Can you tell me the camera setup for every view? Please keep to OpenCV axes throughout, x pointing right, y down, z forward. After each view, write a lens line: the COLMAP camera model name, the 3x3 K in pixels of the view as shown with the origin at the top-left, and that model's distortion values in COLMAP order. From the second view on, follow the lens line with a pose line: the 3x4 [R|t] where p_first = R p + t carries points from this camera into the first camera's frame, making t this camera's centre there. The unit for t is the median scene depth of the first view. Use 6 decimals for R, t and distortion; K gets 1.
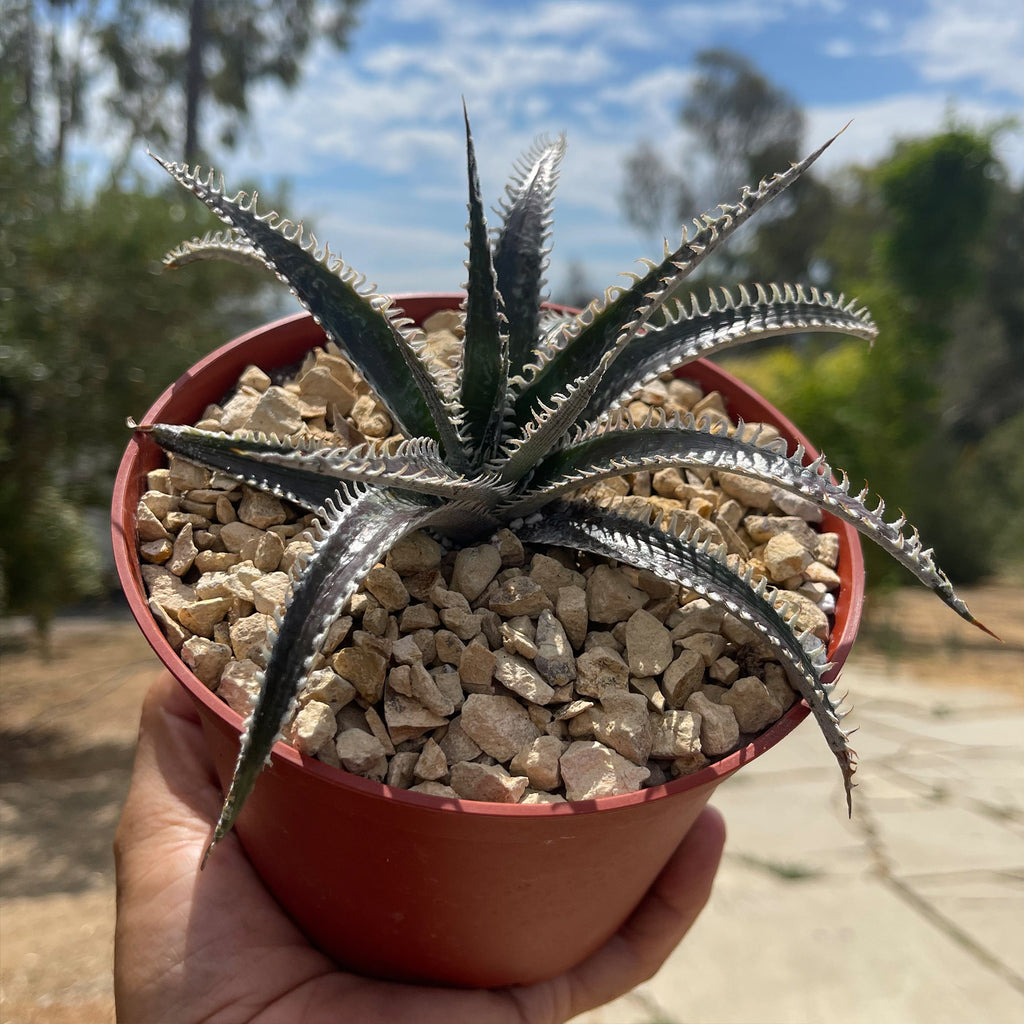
lens RADIAL K [[1196.4, 0, 548.5], [0, 1196.4, 474.3], [0, 0, 1]] dist [0.039581, -0.029719]
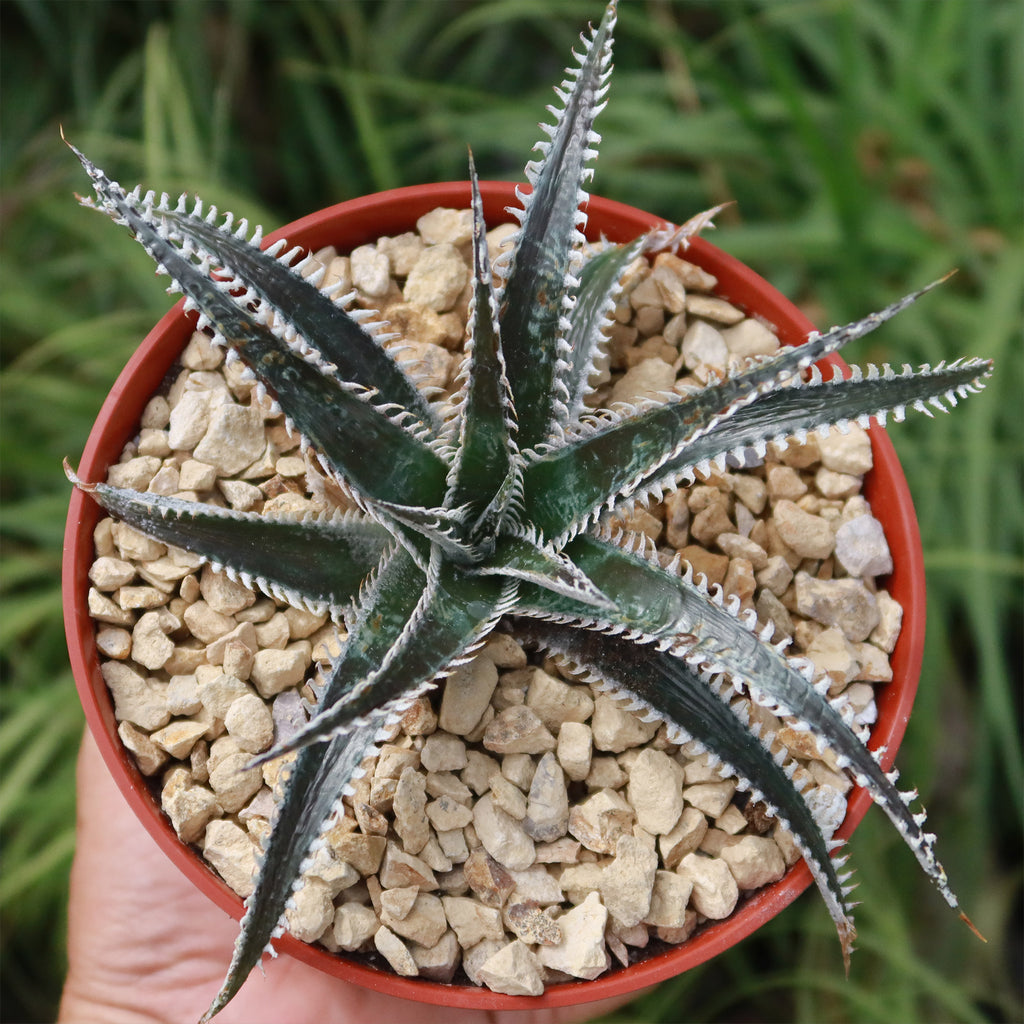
lens RADIAL K [[2143.1, 0, 512.0], [0, 2143.1, 512.0], [0, 0, 1]] dist [0.042198, -0.064776]
pose [[0.997224, 0.062347, -0.040705, 0.027516], [-0.034664, 0.872573, 0.487252, -0.814841], [0.065897, -0.484488, 0.872312, -0.330126]]
